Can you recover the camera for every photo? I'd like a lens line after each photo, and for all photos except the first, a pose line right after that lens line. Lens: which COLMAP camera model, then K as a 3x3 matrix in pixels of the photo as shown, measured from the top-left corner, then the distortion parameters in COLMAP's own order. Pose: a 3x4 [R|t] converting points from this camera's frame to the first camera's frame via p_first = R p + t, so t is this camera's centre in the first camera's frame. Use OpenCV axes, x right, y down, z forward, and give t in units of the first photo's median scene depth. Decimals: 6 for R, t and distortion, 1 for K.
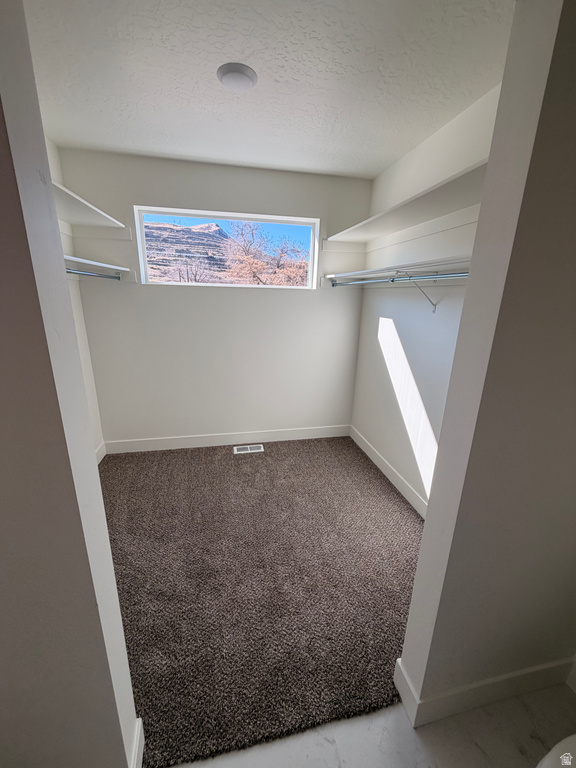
lens RADIAL K [[308.0, 0, 285.4], [0, 308.0, 385.2], [0, 0, 1]] dist [0.000449, -0.000098]
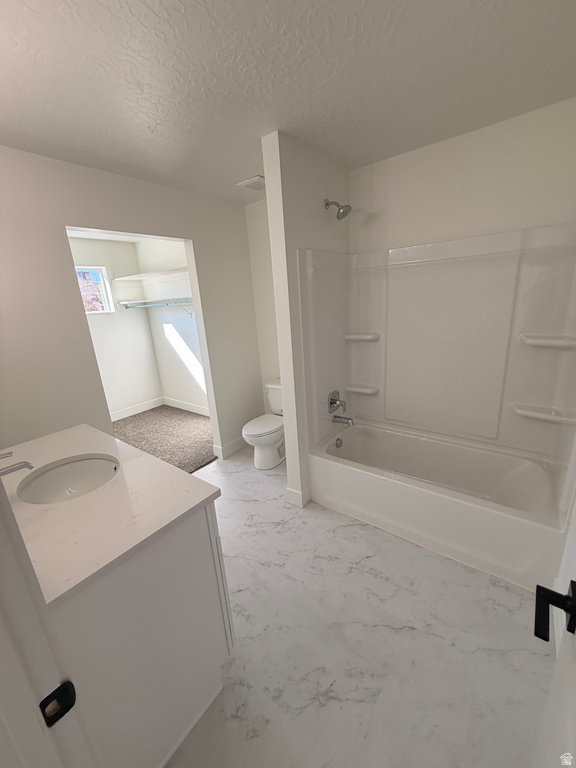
lens RADIAL K [[308.0, 0, 287.5], [0, 308.0, 385.9], [0, 0, 1]] dist [0.000449, -0.000098]
pose [[0.751549, -0.248078, 0.611254, -0.301409], [0.268903, 0.961326, 0.059533, 0.190644], [-0.602383, 0.119626, 0.789192, -0.716018]]
